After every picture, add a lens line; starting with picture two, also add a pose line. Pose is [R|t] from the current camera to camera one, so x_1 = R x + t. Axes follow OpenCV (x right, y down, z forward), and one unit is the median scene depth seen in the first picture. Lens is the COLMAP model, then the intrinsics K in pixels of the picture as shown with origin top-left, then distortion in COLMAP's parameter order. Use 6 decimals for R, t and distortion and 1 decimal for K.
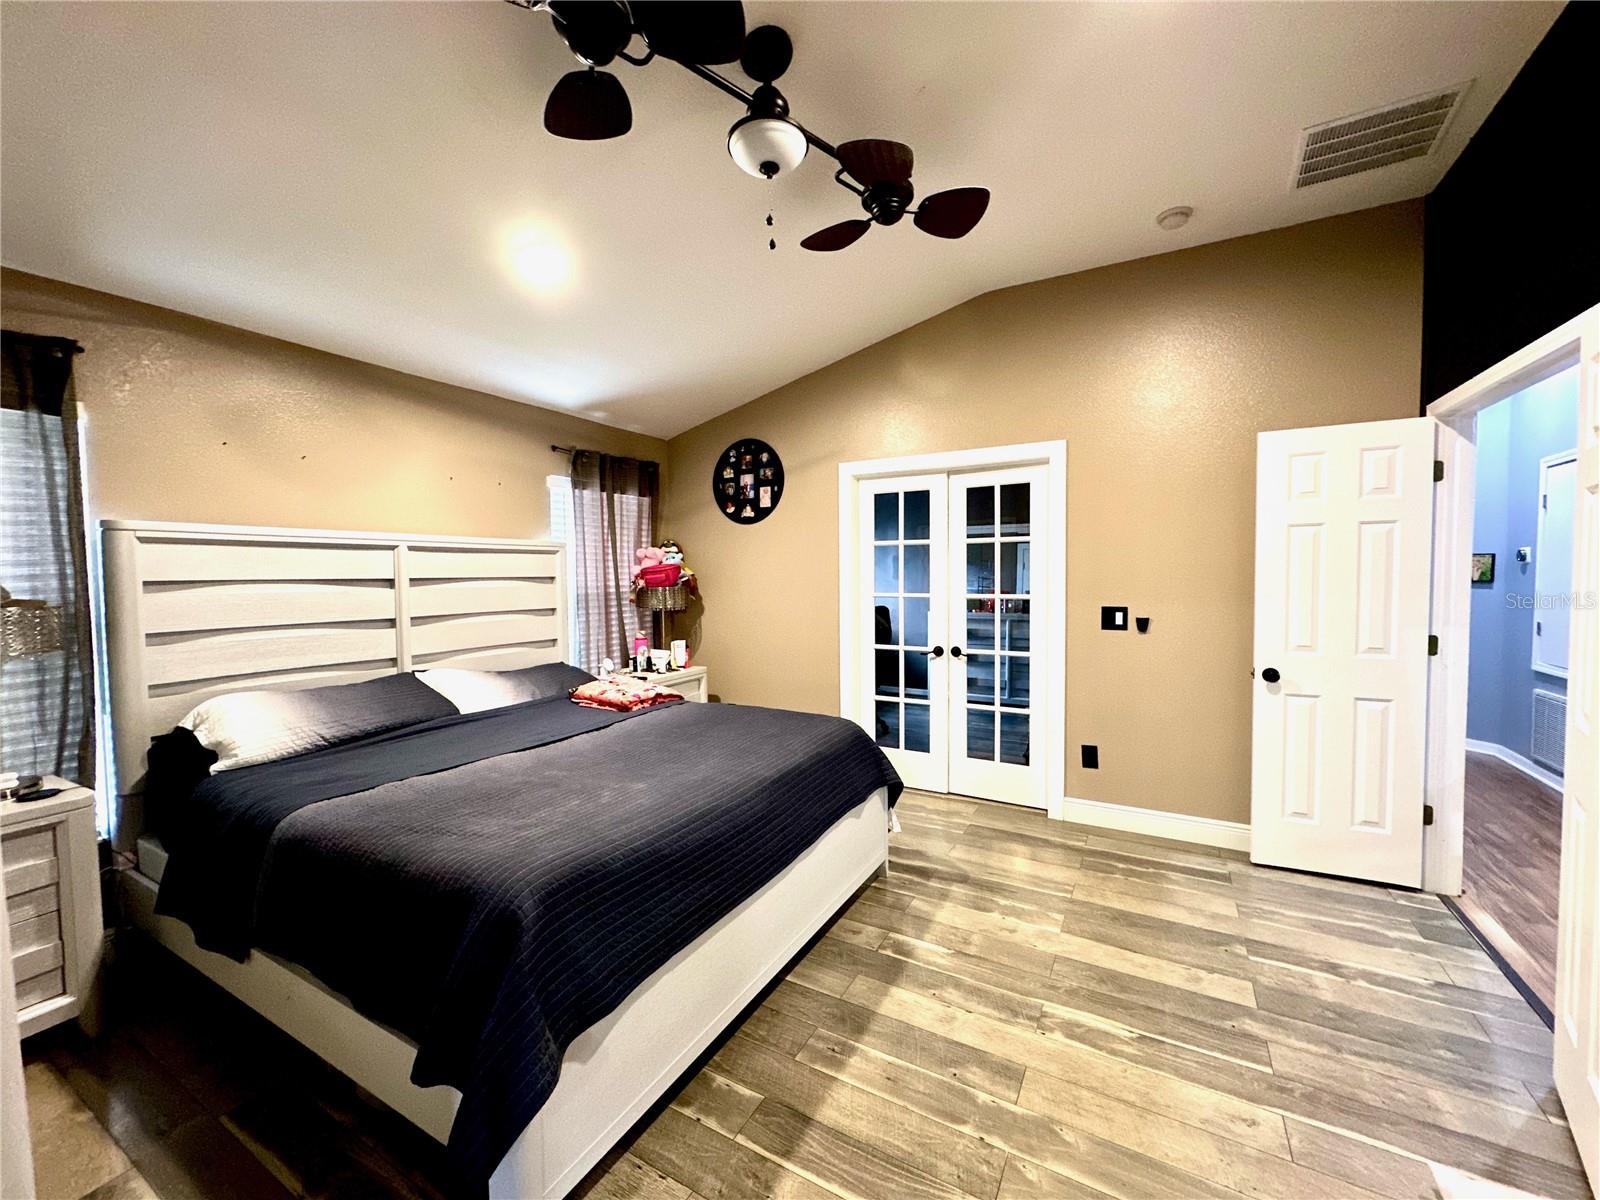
lens RADIAL K [[641.2, 0, 800.0], [0, 641.2, 600.0], [0, 0, 1]] dist [-0.000169, 0.000345]
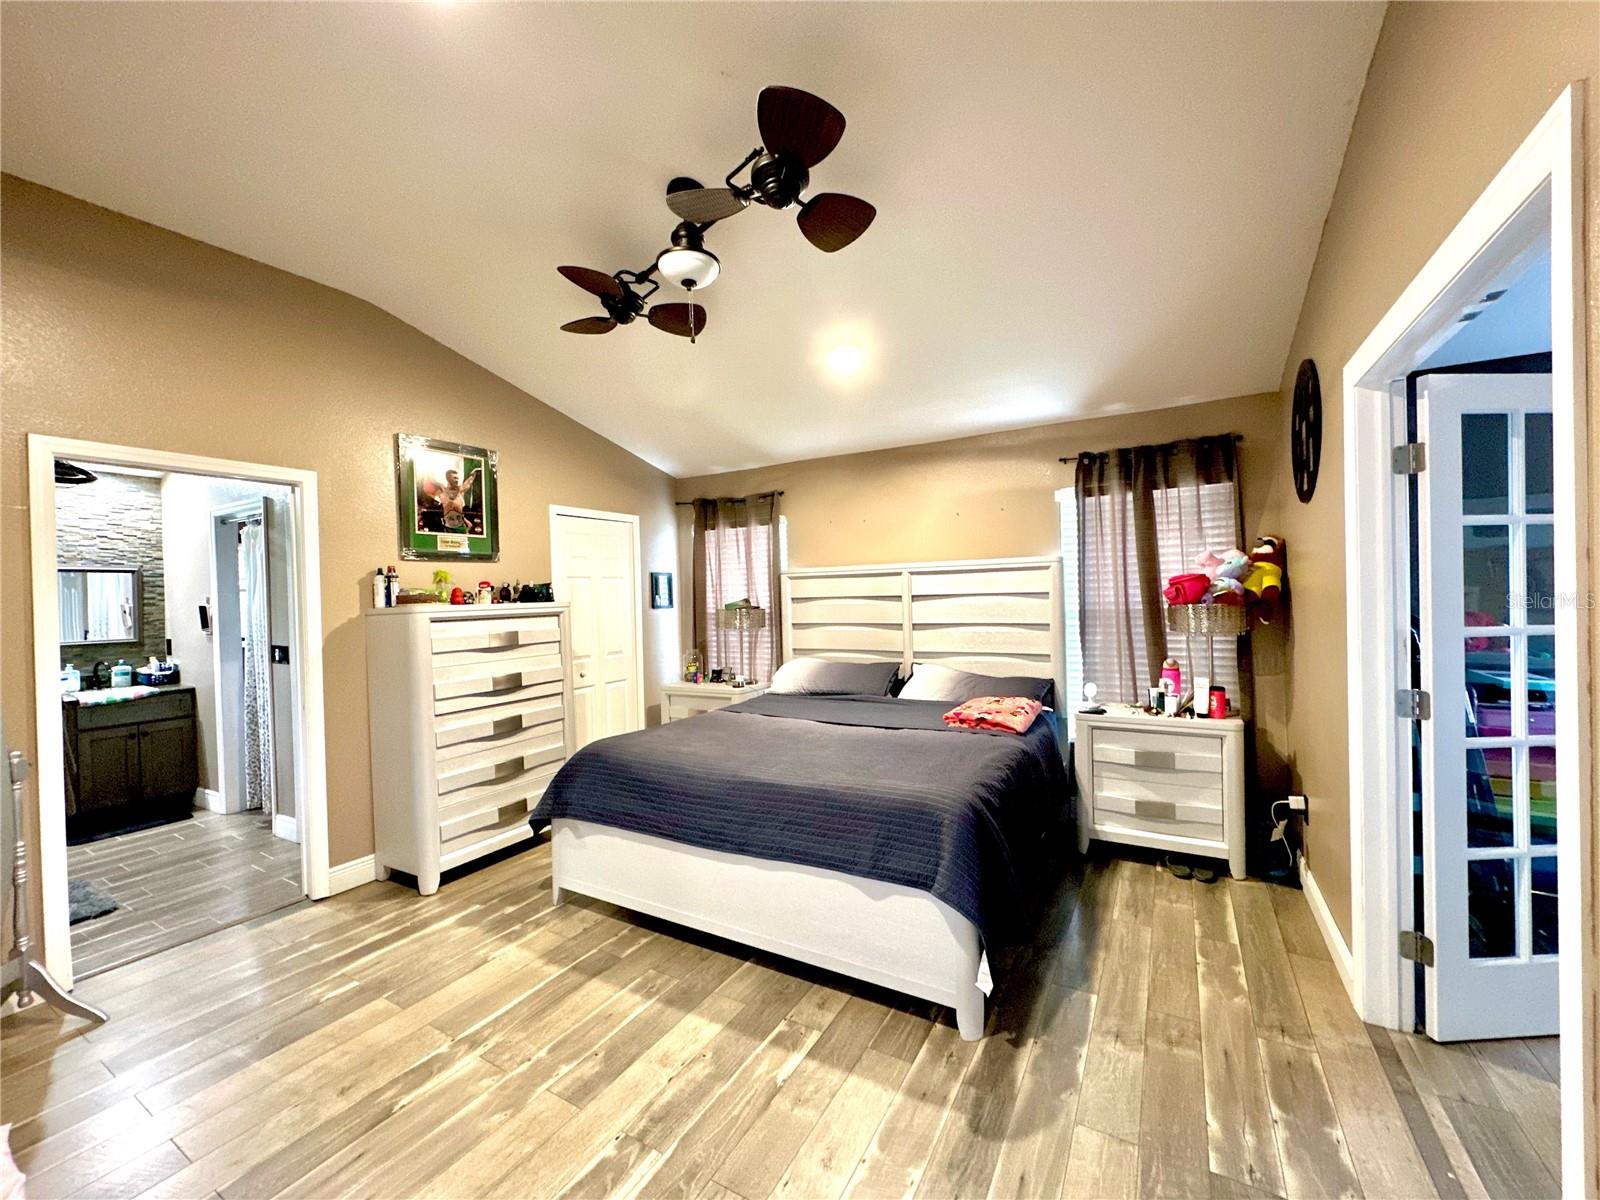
lens RADIAL K [[641.2, 0, 800.0], [0, 641.2, 600.0], [0, 0, 1]] dist [-0.000169, 0.000345]
pose [[-0.014051, 0.018517, -0.999730, 1.082807], [-0.017259, 0.999675, 0.018759, -0.063621], [0.999752, 0.017518, -0.013727, 1.096679]]
